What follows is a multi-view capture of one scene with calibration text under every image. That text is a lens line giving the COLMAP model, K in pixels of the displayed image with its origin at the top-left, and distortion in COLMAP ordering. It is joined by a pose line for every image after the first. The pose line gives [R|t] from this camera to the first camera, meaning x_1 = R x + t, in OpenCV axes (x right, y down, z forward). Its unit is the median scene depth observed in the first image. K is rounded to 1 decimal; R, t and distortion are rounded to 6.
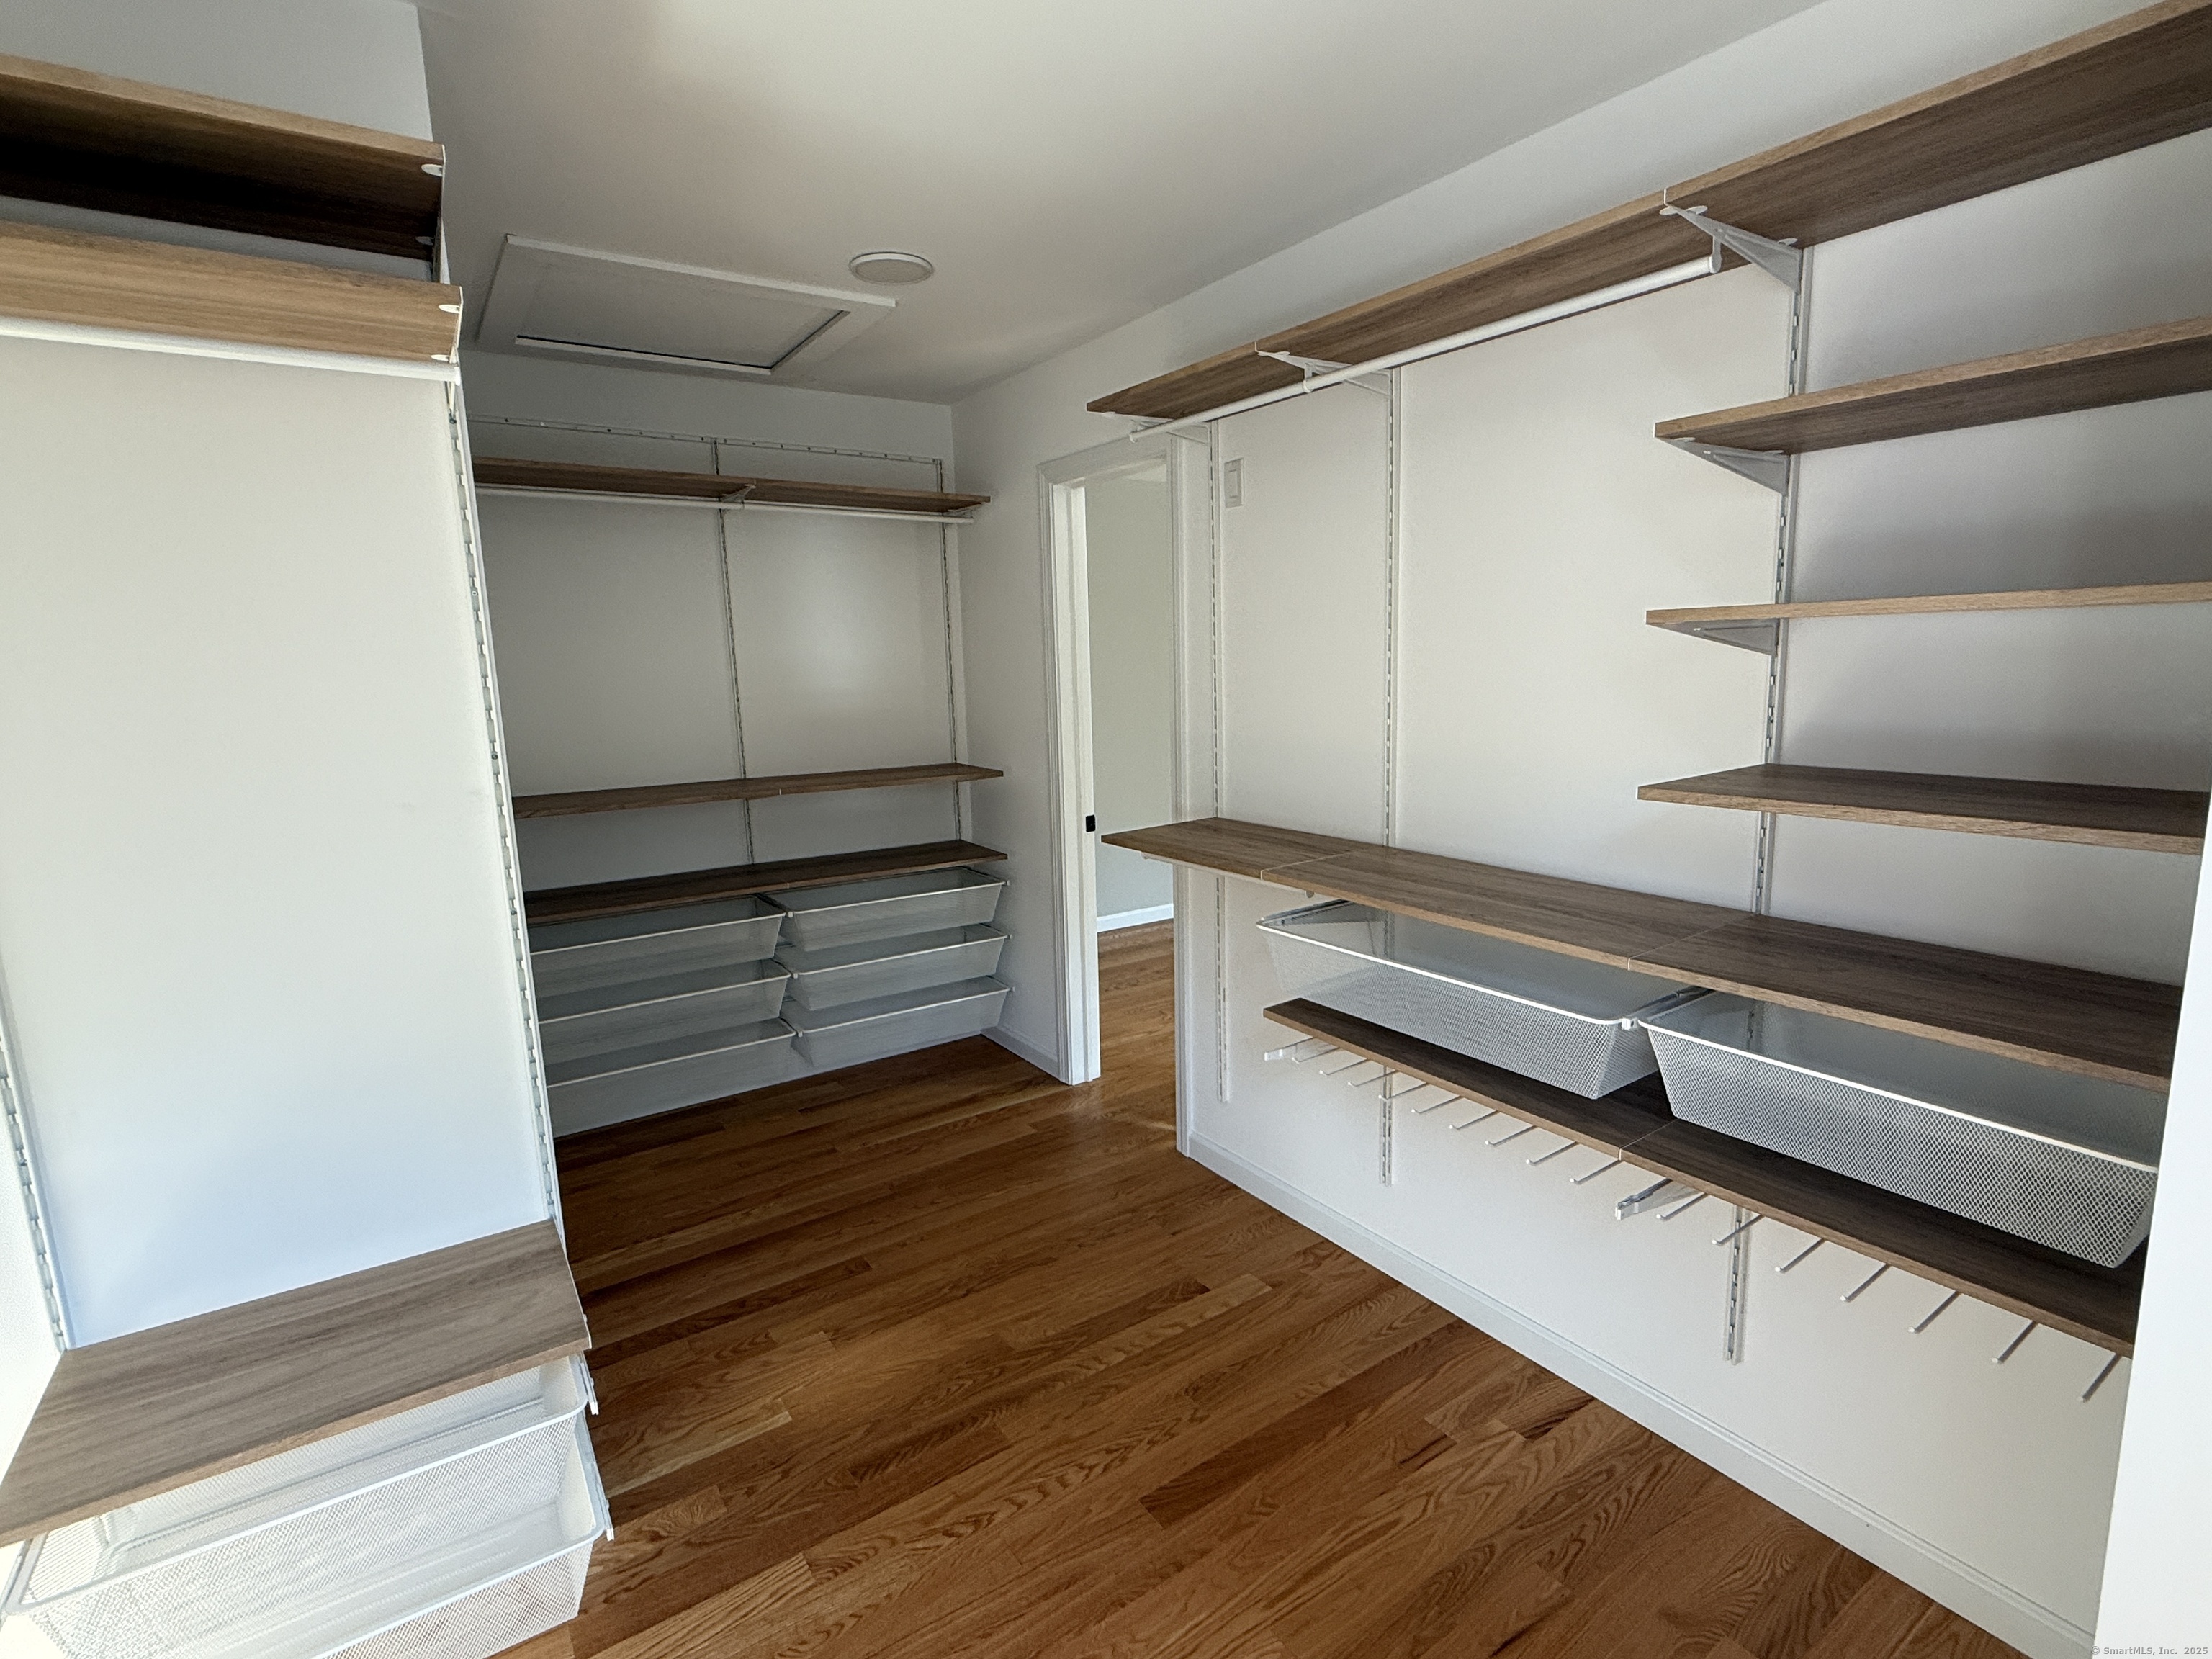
lens RADIAL K [[1066.0, 0, 1109.6], [0, 1066.0, 830.6], [0, 0, 1]] dist [0.003492, -0.000304]
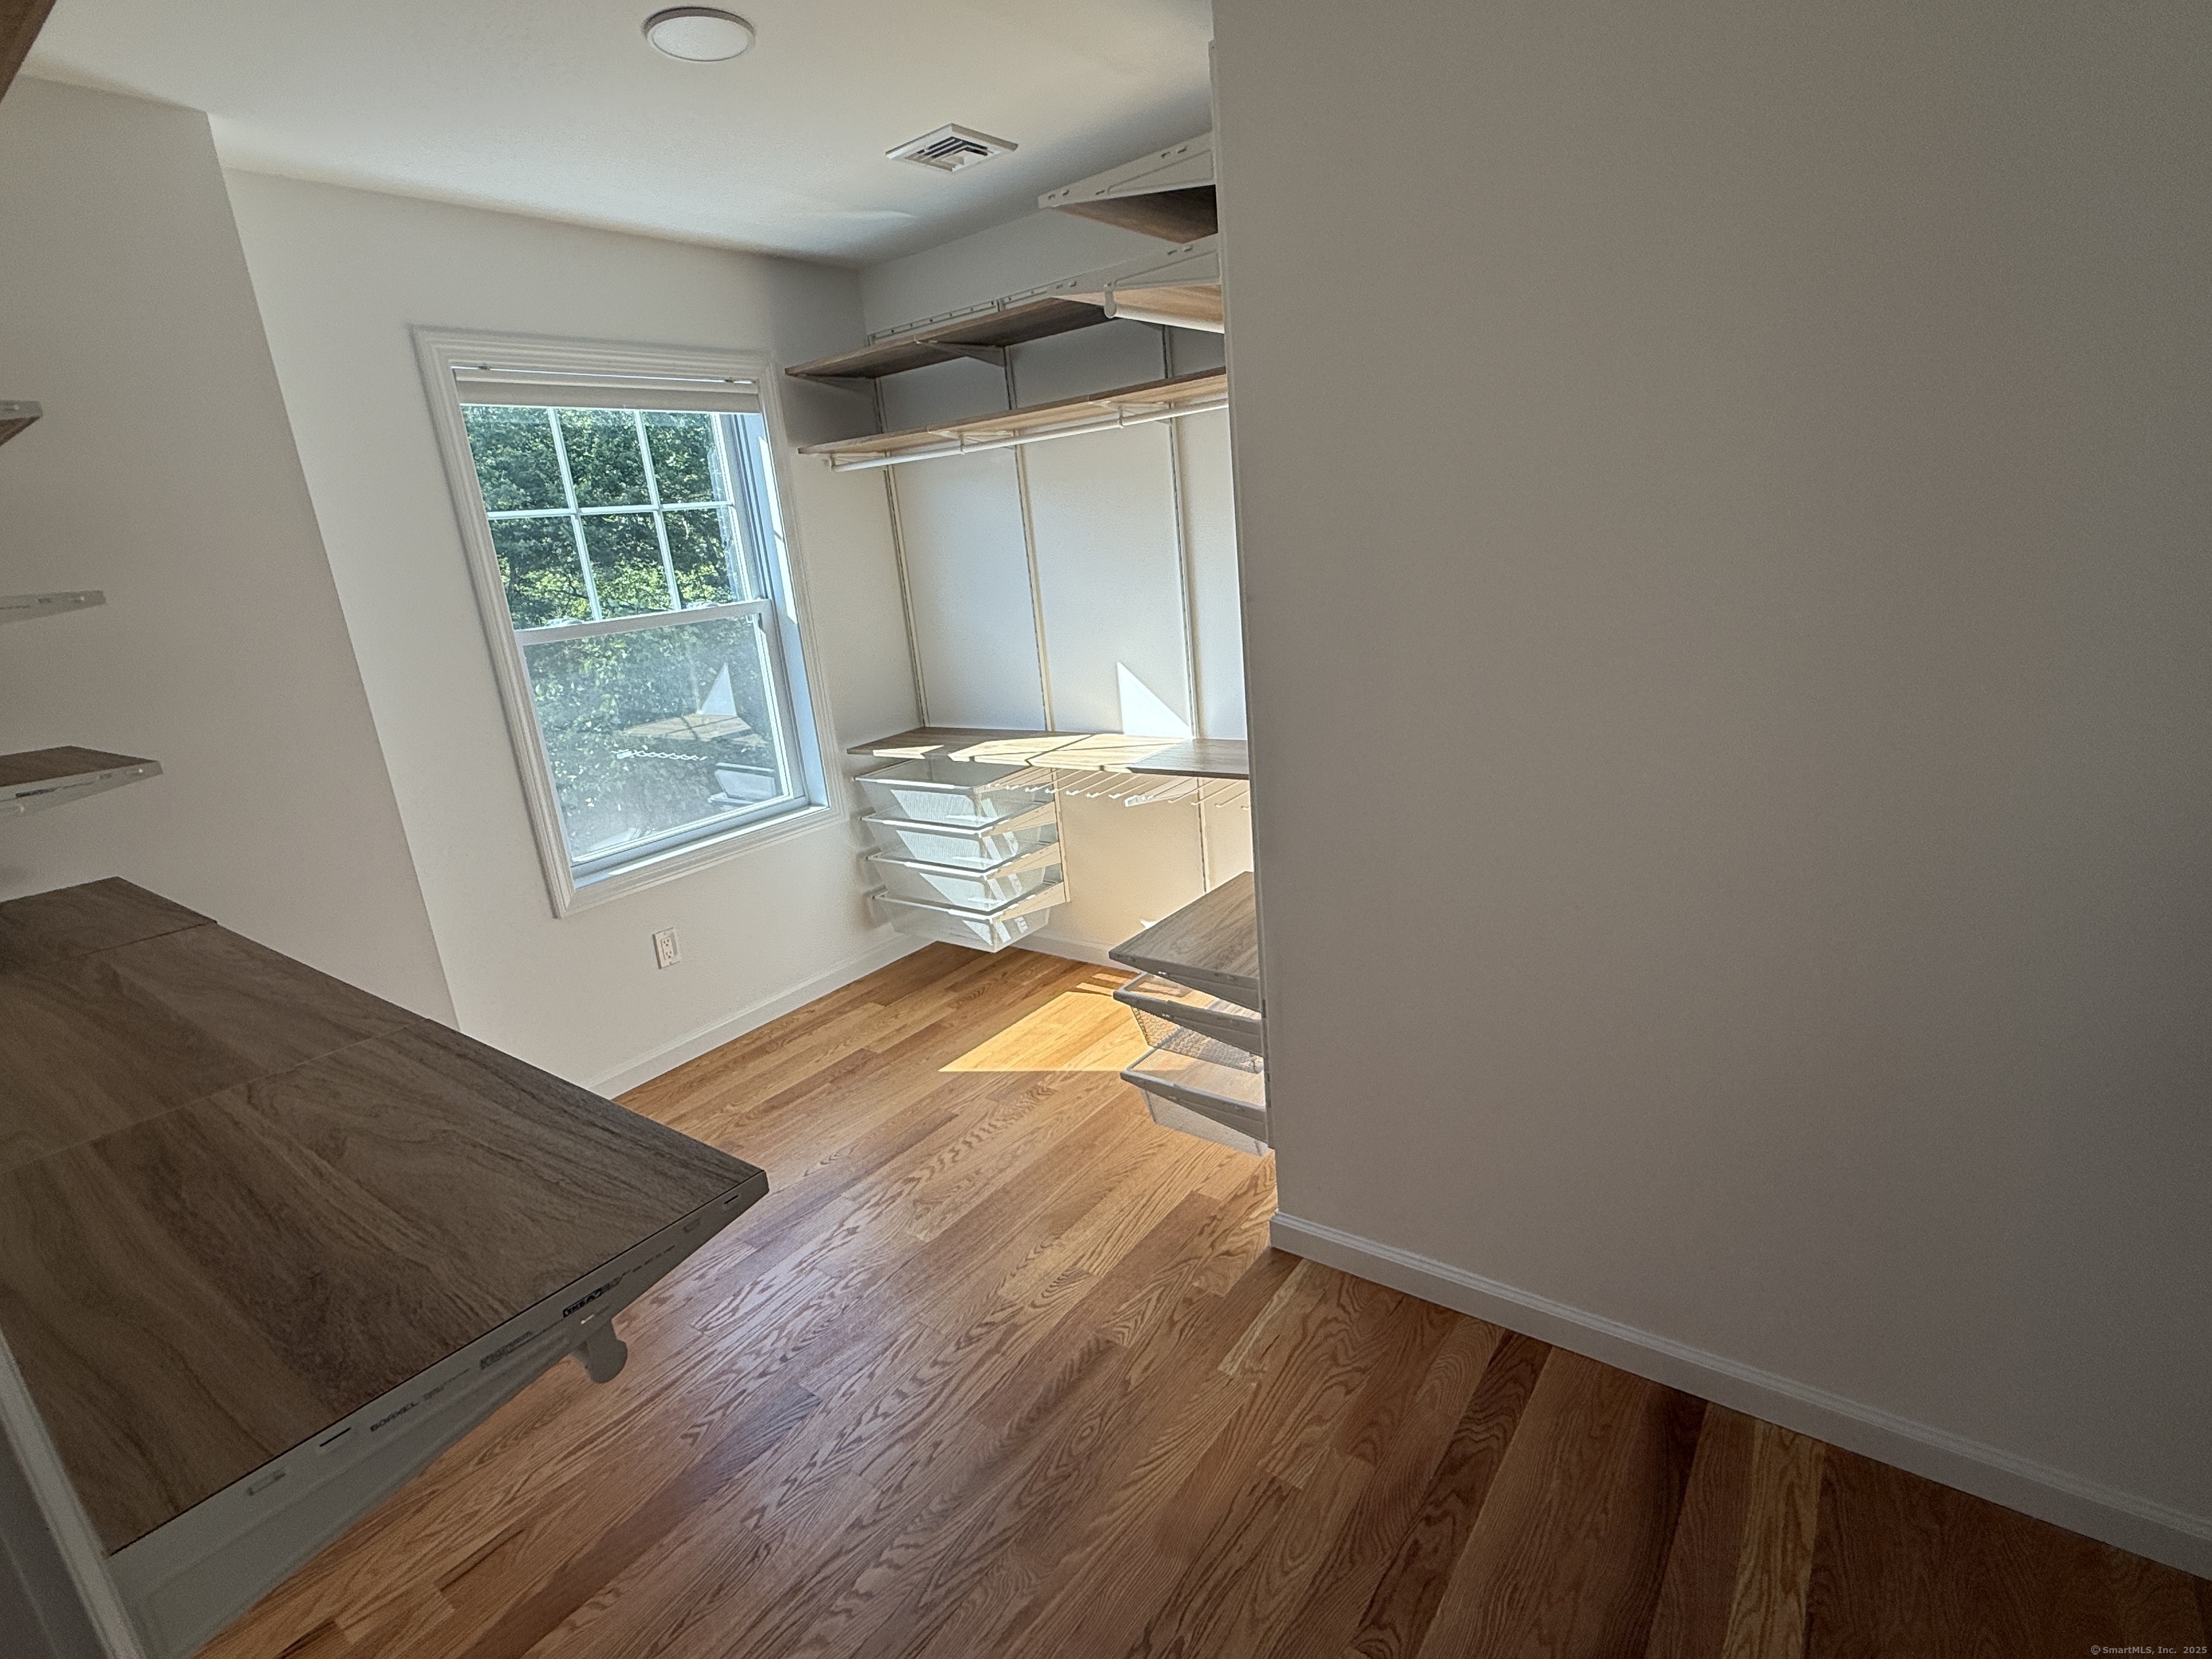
lens RADIAL K [[1066.0, 0, 1110.2], [0, 1066.0, 835.7], [0, 0, 1]] dist [0.003492, -0.000304]
pose [[-0.936047, 0.202251, -0.287940, -0.045300], [0.066183, 0.904896, 0.420456, -0.268205], [0.345594, 0.374510, -0.860411, 1.718487]]
